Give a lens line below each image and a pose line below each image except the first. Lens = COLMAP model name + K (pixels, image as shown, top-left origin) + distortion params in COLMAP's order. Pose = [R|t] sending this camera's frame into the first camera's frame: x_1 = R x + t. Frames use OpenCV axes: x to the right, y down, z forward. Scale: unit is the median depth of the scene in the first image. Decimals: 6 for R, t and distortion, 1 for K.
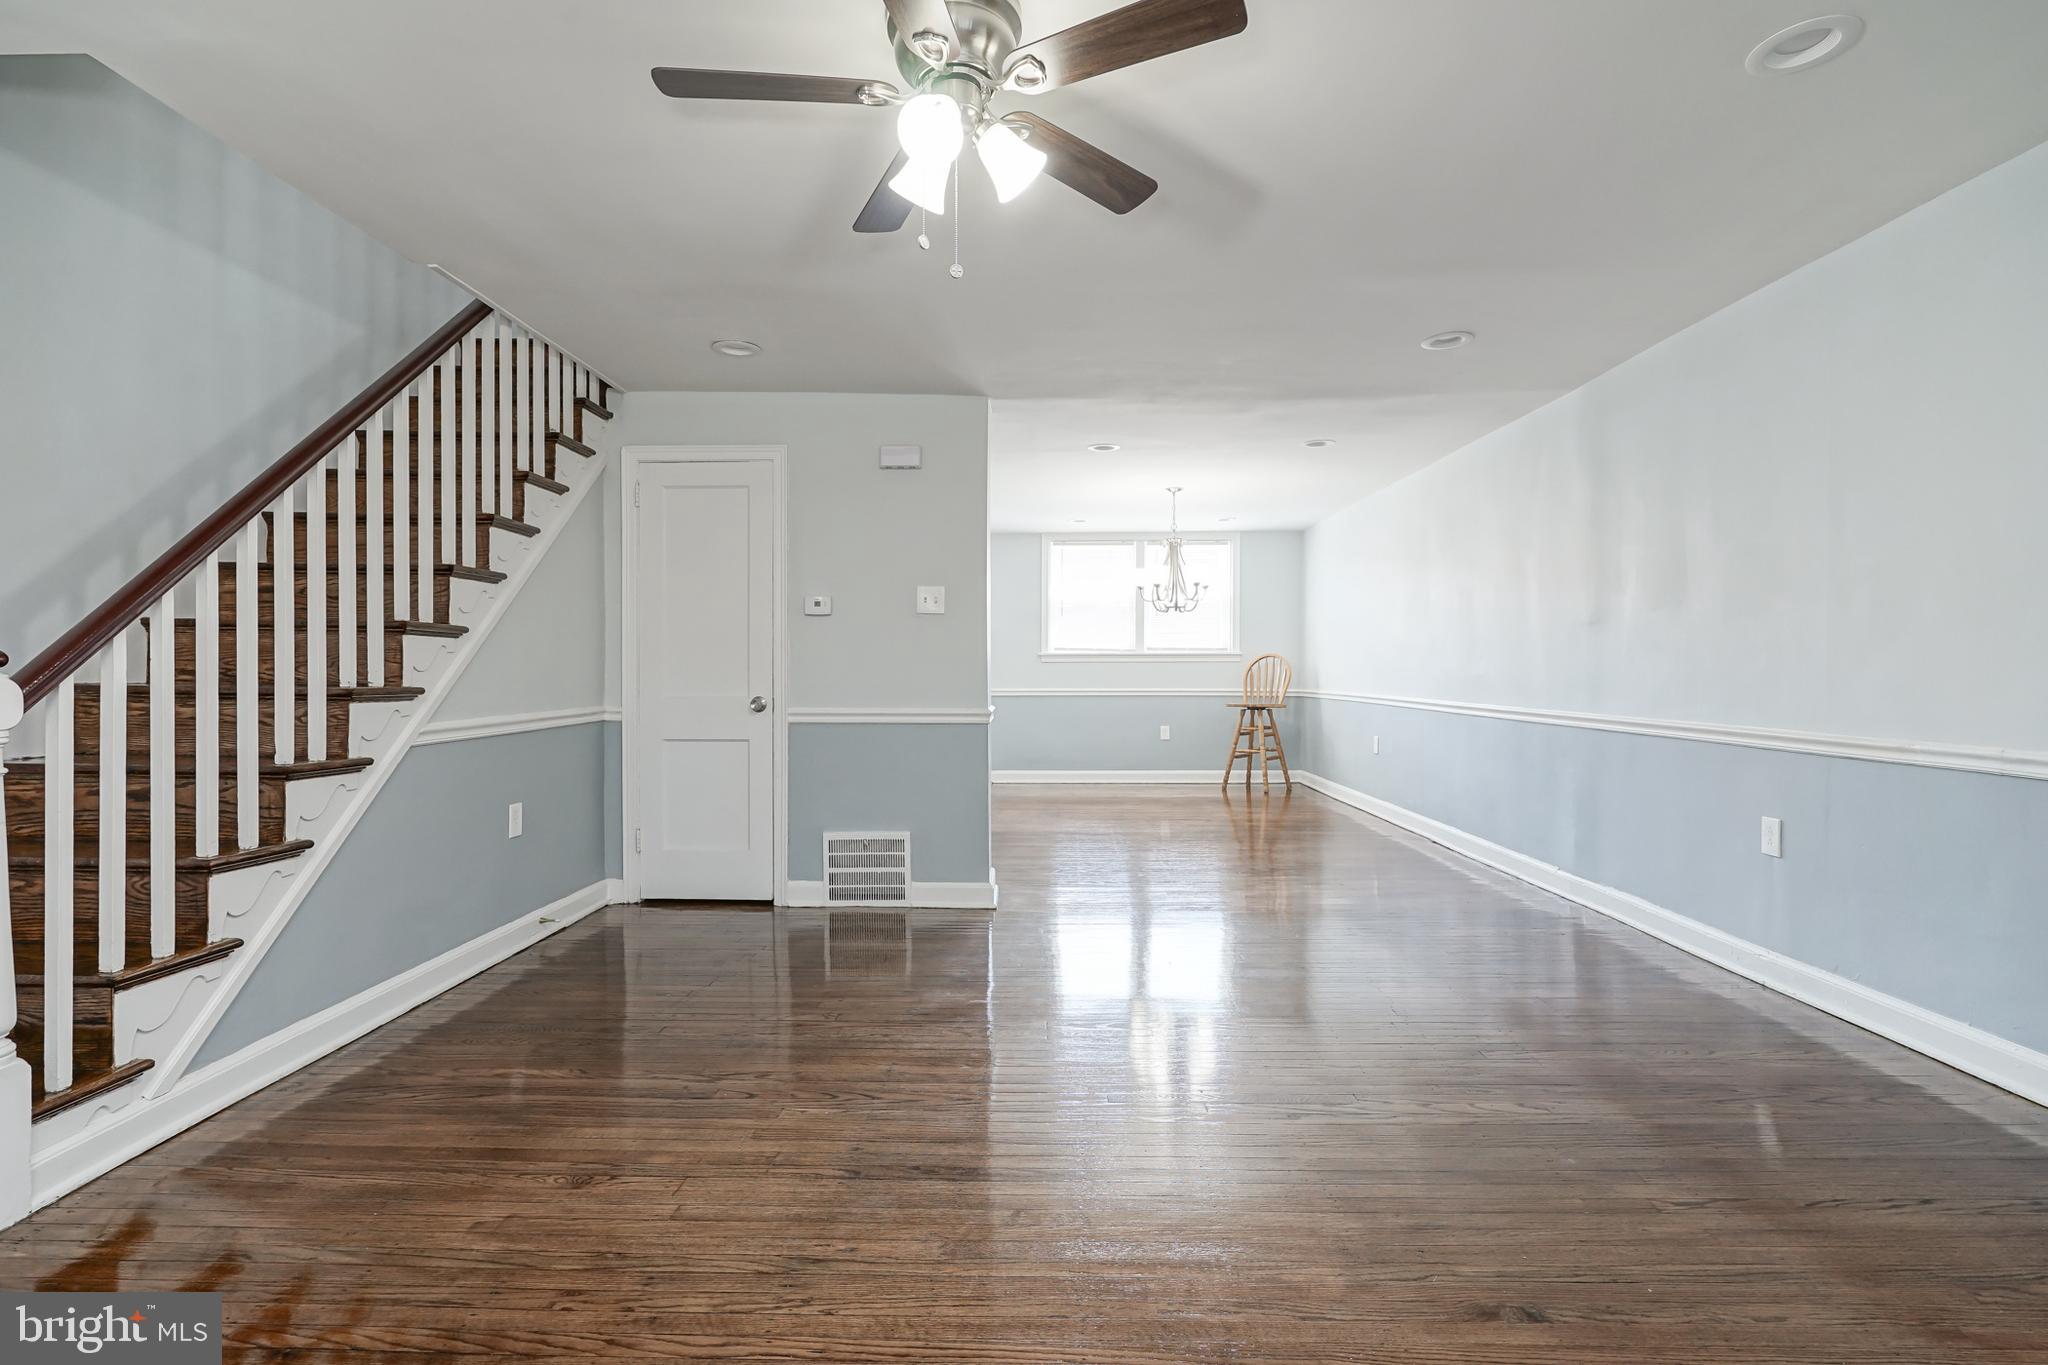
lens RADIAL K [[909.6, 0, 1022.7], [0, 909.6, 664.2], [0, 0, 1]] dist [-0.012460, 0.004337]
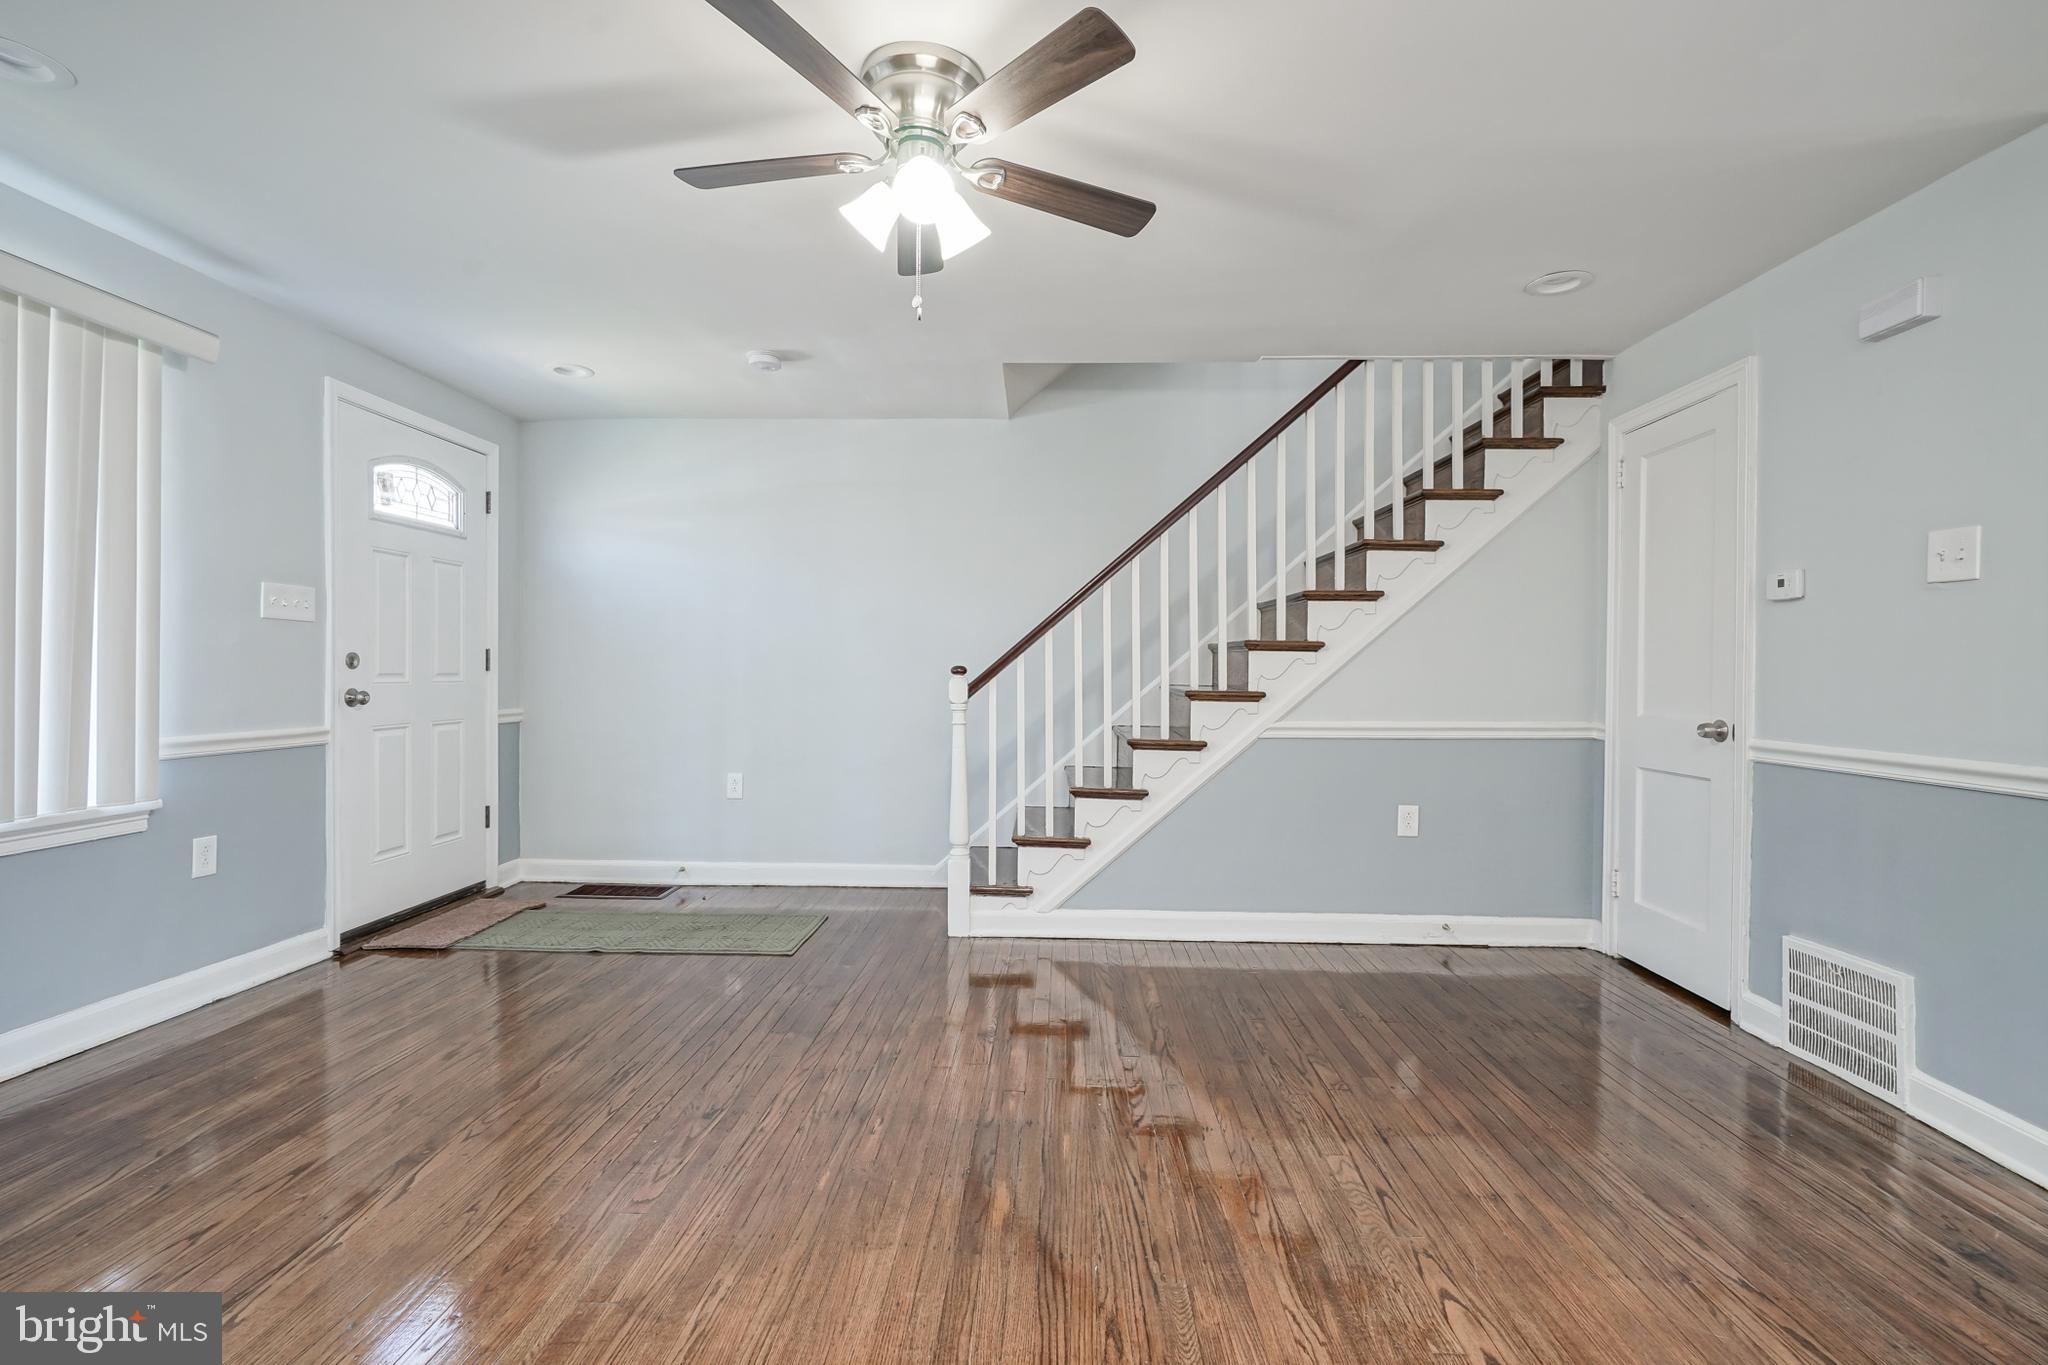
lens RADIAL K [[909.6, 0, 1032.8], [0, 909.6, 670.2], [0, 0, 1]] dist [-0.012460, 0.004337]
pose [[0.021834, -0.001278, -0.999761, 0.414720], [0.000275, 0.999999, -0.001273, -0.002934], [0.999762, -0.000247, 0.021834, 0.449695]]
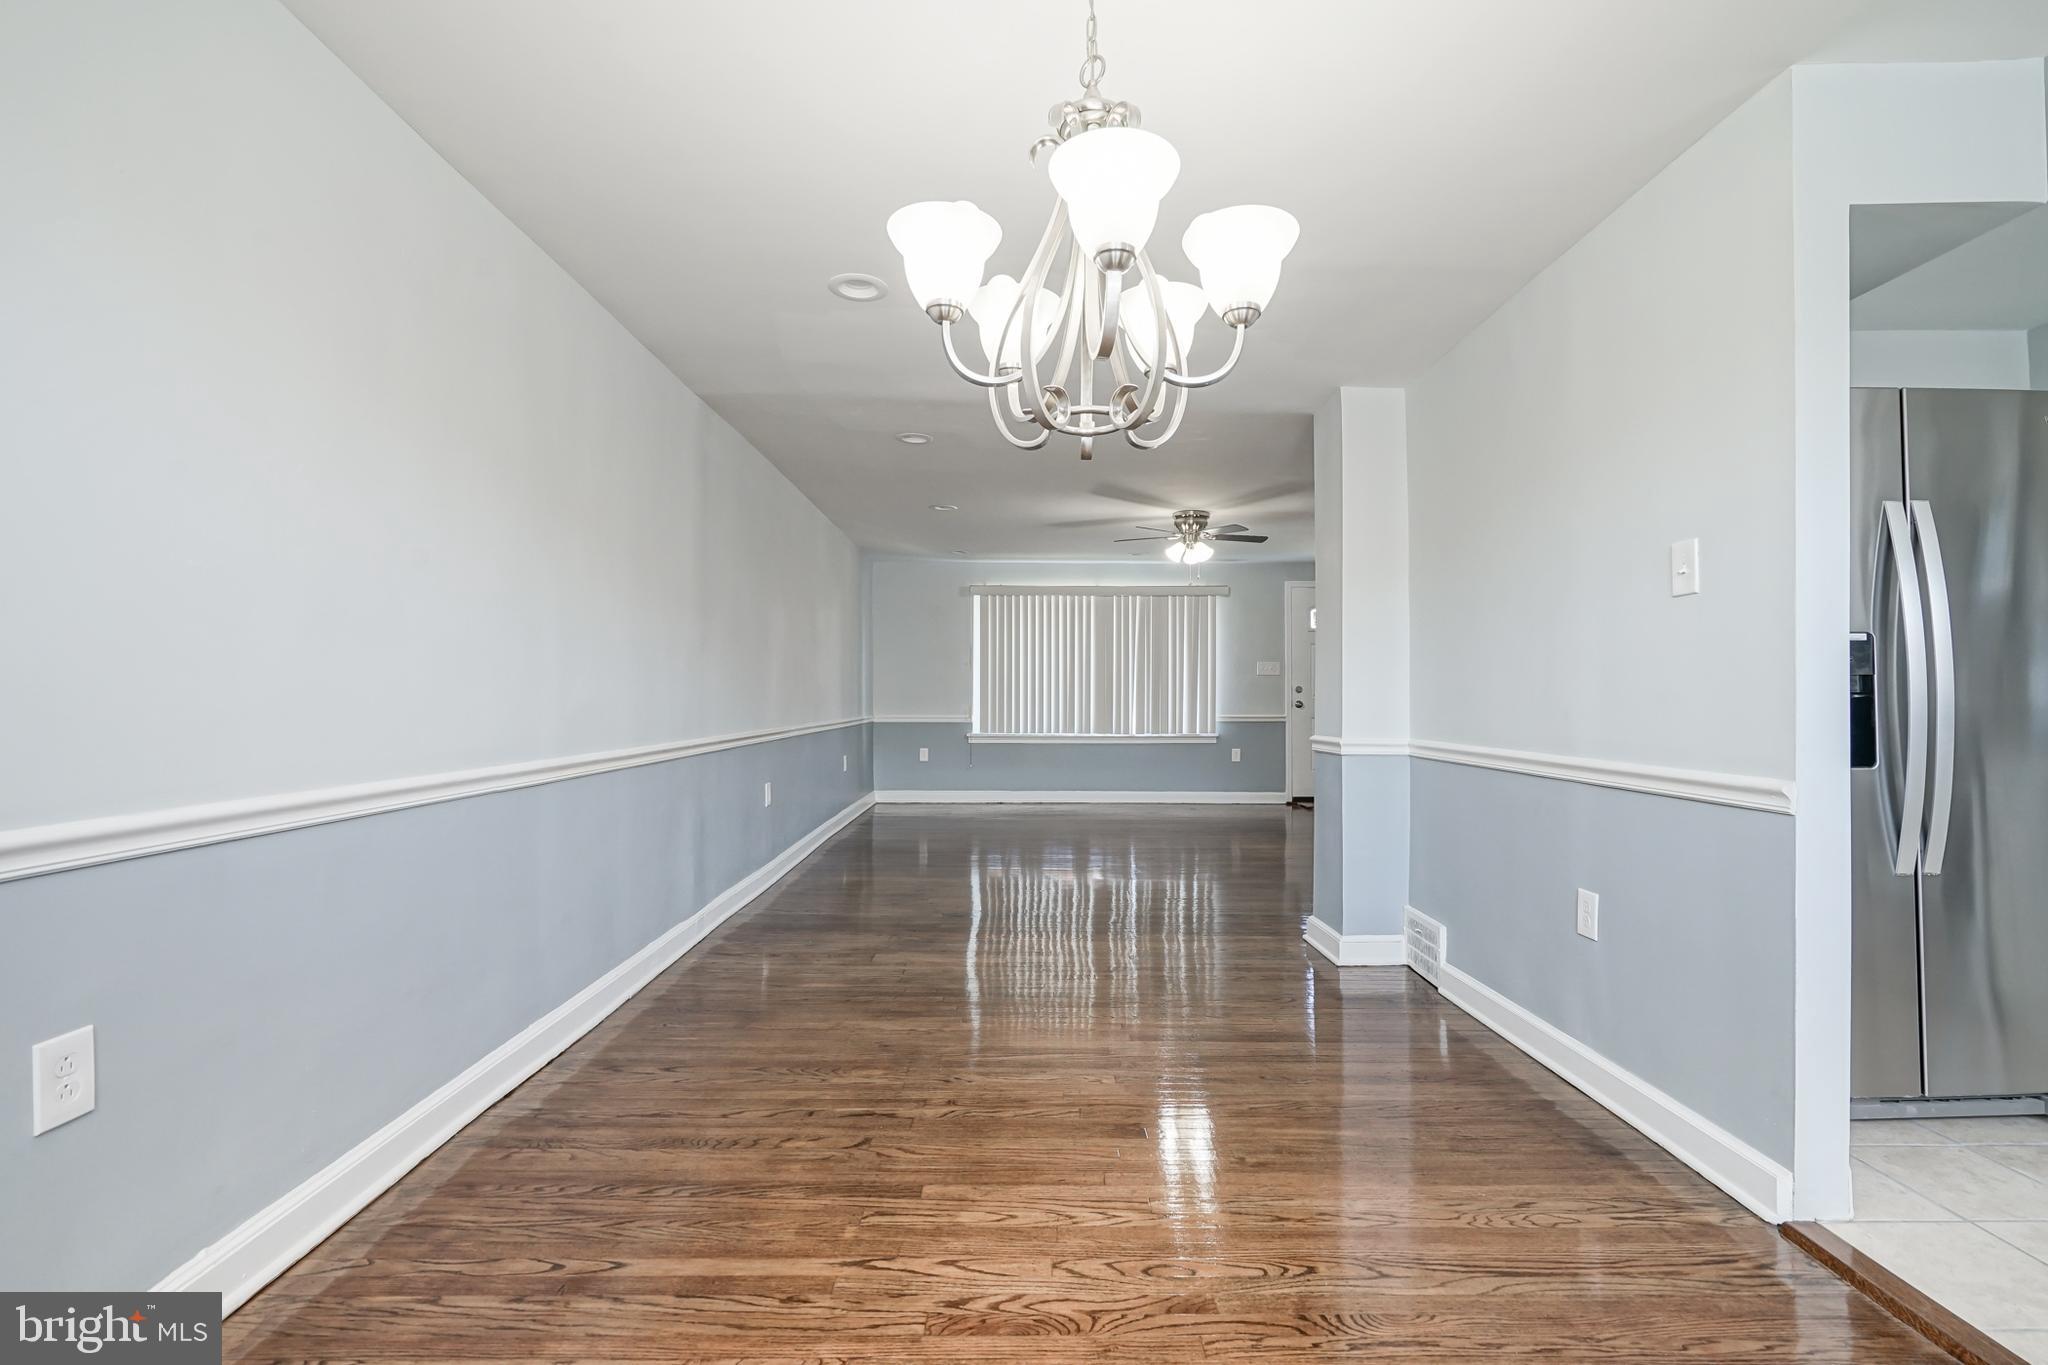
lens RADIAL K [[909.6, 0, 1005.2], [0, 909.6, 711.7], [0, 0, 1]] dist [-0.012460, 0.004337]
pose [[-0.999654, 0.002008, -0.026220, 0.314911], [0.001708, 0.999933, 0.011457, 0.010728], [0.026241, 0.011409, -0.999591, 1.732772]]
